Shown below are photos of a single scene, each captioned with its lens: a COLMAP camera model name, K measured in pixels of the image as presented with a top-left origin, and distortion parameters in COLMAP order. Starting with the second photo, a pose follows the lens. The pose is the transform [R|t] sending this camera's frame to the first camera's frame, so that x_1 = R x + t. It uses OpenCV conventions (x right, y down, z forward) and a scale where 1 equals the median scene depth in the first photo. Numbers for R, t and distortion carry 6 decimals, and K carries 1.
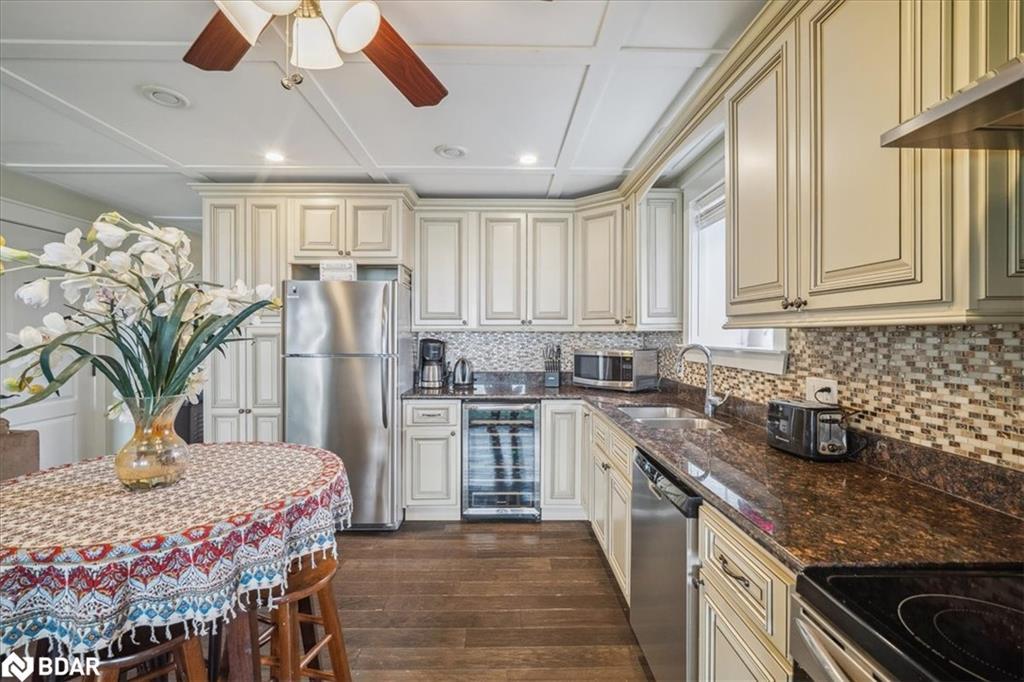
lens RADIAL K [[456.5, 0, 509.8], [0, 456.5, 338.3], [0, 0, 1]] dist [-0.006378, 0.000293]
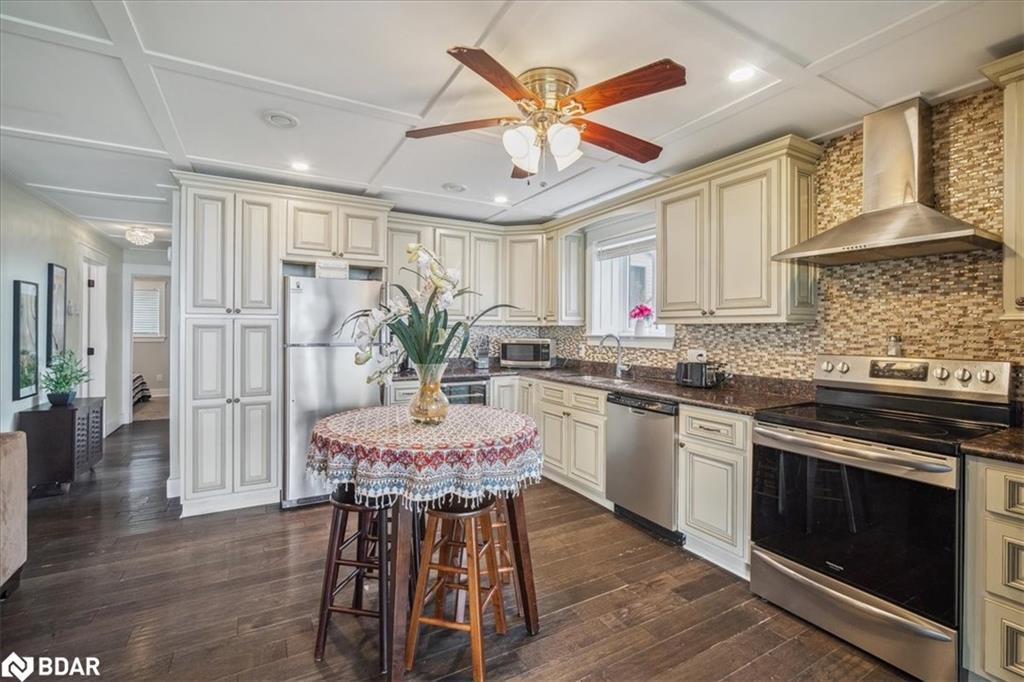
lens RADIAL K [[455.2, 0, 510.0], [0, 455.2, 330.0], [0, 0, 1]] dist [-0.010554, 0.000007]
pose [[0.881122, 0.004292, 0.472869, -0.673135], [-0.000241, 0.999963, -0.008627, 0.013555], [-0.472889, 0.007487, 0.881090, -0.249521]]
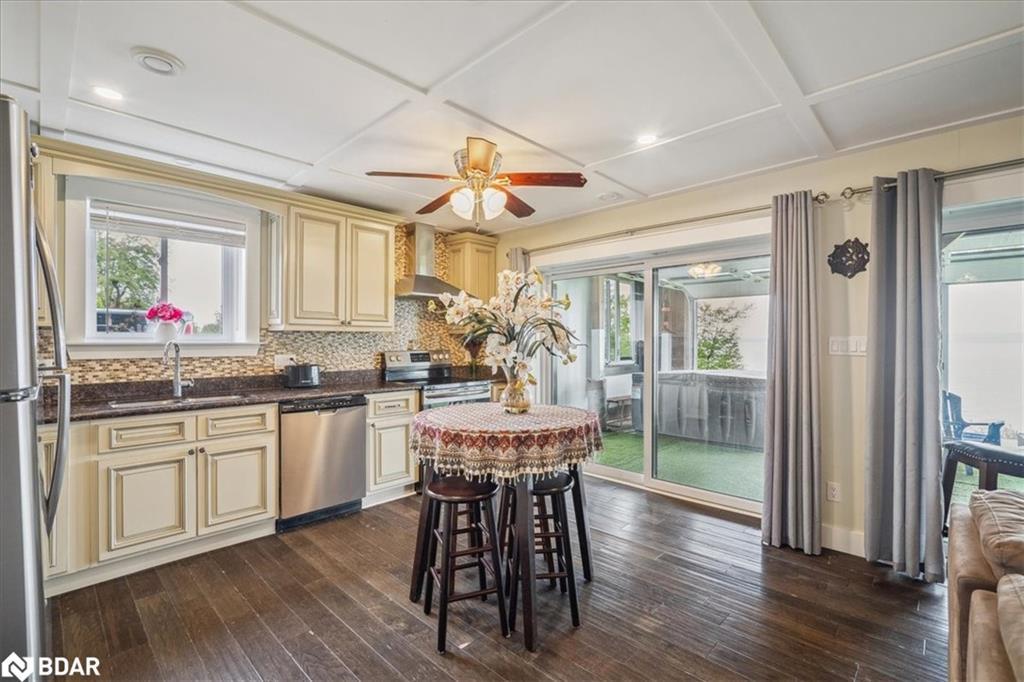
lens RADIAL K [[456.5, 0, 509.8], [0, 456.5, 338.3], [0, 0, 1]] dist [-0.006378, 0.000293]
pose [[-0.706550, -0.001482, 0.707661, -1.099045], [0.002053, 0.999989, 0.004144, 0.003319], [-0.707660, 0.004381, -0.706540, 1.230502]]
